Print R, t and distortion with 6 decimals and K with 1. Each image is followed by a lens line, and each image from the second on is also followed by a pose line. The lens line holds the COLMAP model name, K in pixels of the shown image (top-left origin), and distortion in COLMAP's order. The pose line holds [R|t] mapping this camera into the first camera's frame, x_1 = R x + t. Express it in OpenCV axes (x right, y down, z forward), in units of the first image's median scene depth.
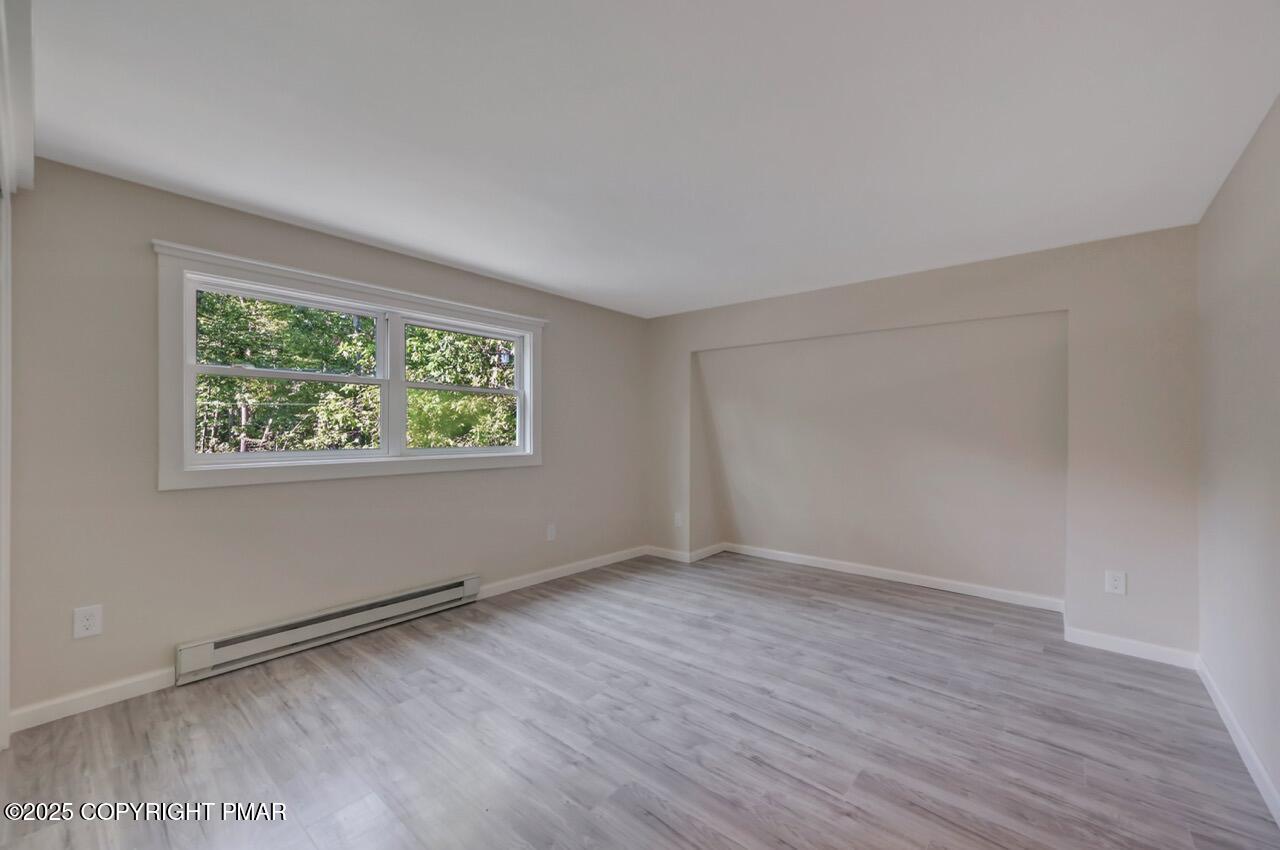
lens RADIAL K [[505.5, 0, 646.0], [0, 505.5, 427.7], [0, 0, 1]] dist [0.000430, 0.000049]
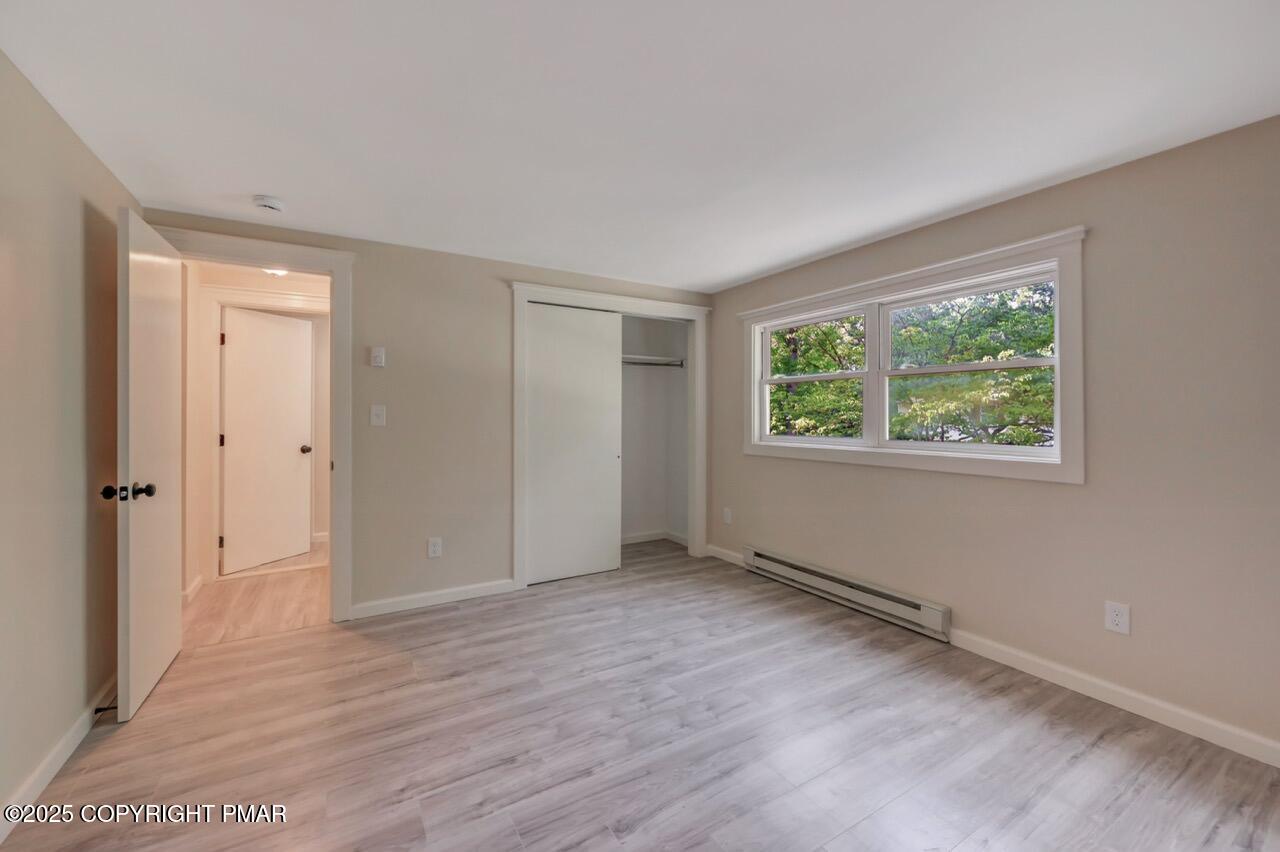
lens RADIAL K [[523.8, 0, 642.8], [0, 523.8, 410.6], [0, 0, 1]] dist [-0.000731, 0.000083]
pose [[-0.330570, -0.012179, -0.943703, 0.815592], [0.000919, 0.999912, -0.013226, -0.001442], [0.943781, -0.005239, -0.330530, 1.178687]]
